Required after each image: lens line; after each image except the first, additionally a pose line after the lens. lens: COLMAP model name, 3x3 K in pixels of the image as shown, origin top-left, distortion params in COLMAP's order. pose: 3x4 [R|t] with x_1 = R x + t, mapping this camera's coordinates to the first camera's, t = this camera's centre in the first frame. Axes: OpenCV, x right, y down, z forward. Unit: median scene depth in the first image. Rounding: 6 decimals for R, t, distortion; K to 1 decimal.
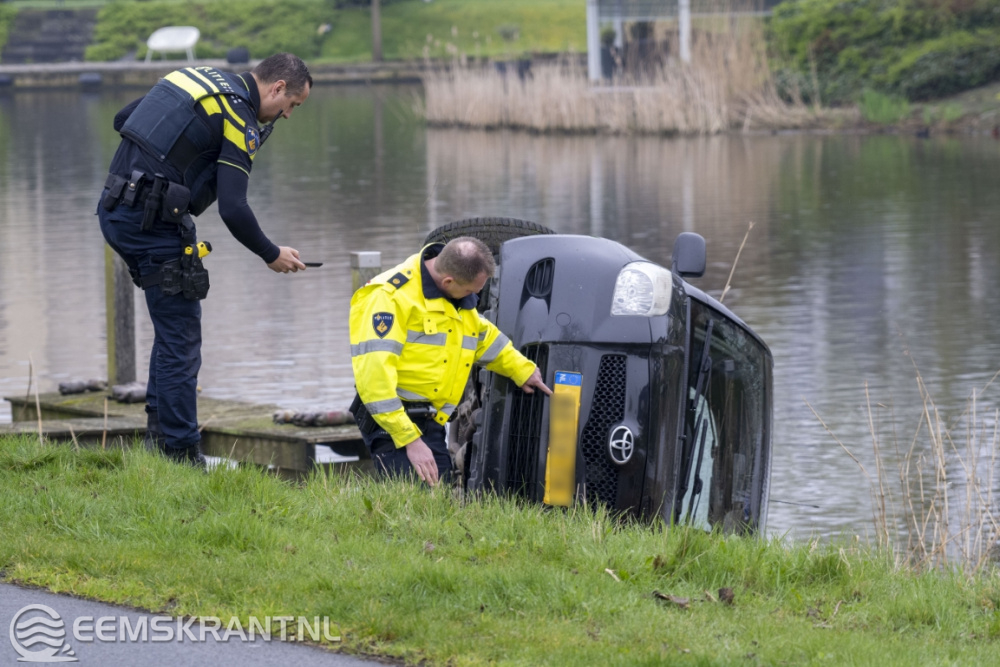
lens RADIAL K [[6005.7, 0, 499.6], [0, 6005.7, 333.6], [0, 0, 1]] dist [-0.111637, 0.000000]
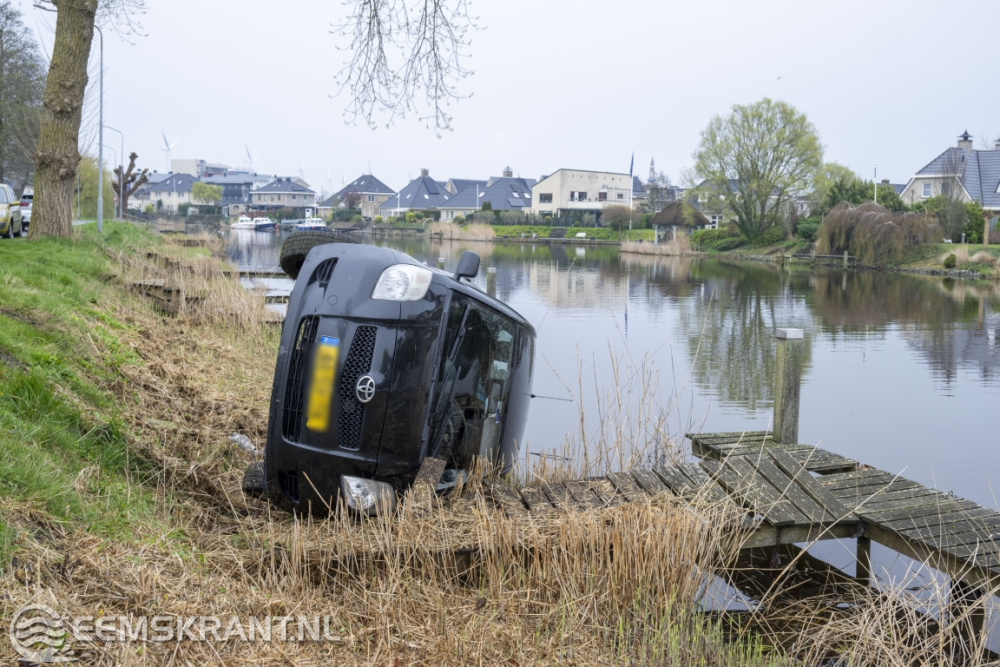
lens RADIAL K [[1013.0, 0, 495.4], [0, 1013.0, 326.5], [0, 0, 1]] dist [0.009622, 0.000000]
pose [[0.986632, 0.061325, -0.150982, 0.017659], [-0.055631, 0.997582, 0.041658, -0.001703], [0.153172, -0.032702, 0.987658, 0.155307]]
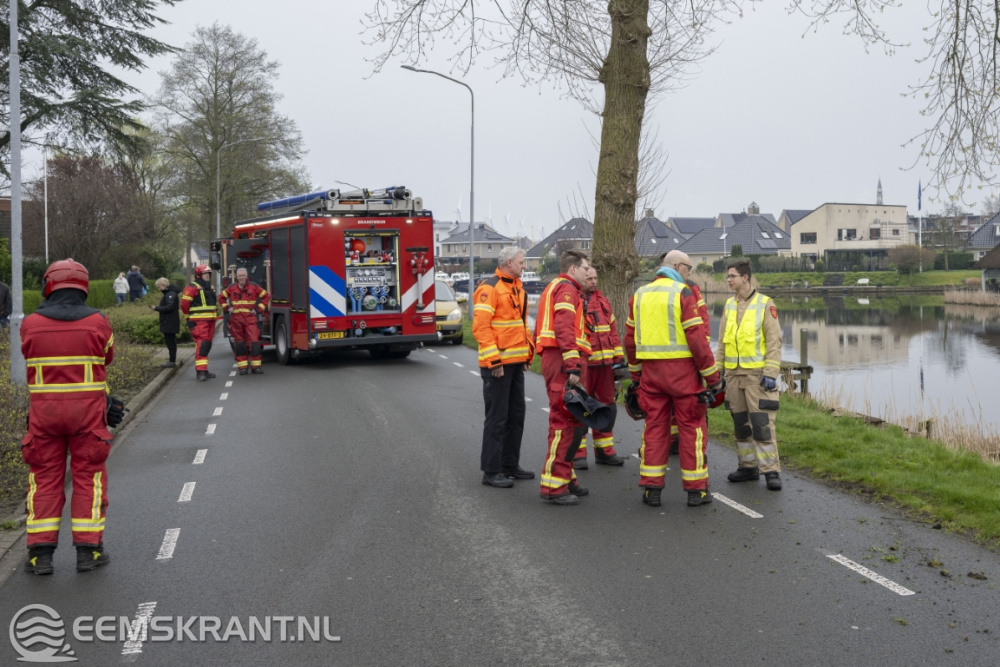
lens RADIAL K [[1200.3, 0, 605.1], [0, 1200.3, 271.1], [0, 0, 1]] dist [0.023683, 0.000000]
pose [[0.972355, 0.008005, -0.233370, -0.051228], [-0.020915, 0.998381, -0.052897, -0.008321], [0.232569, 0.056316, 0.970948, 0.143023]]
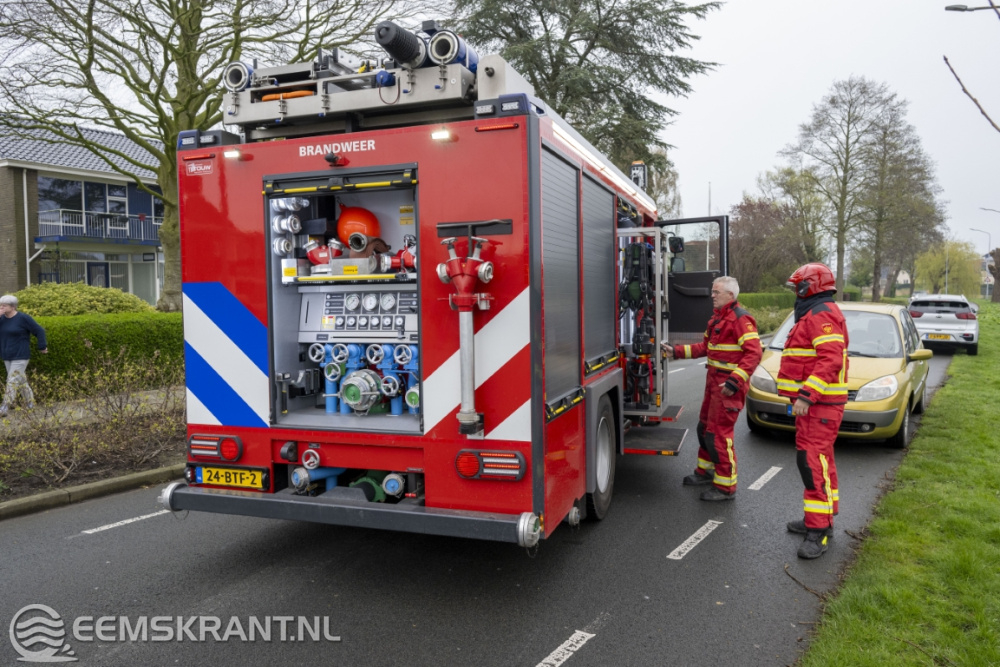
lens RADIAL K [[732.4, 0, 496.8], [0, 732.4, 327.7], [0, 0, 1]] dist [-0.010524, 0.005051]
pose [[0.465676, 0.065982, -0.882492, -0.095759], [-0.061385, 0.997223, 0.042169, -0.018668], [0.882824, 0.034535, 0.468433, 0.315562]]
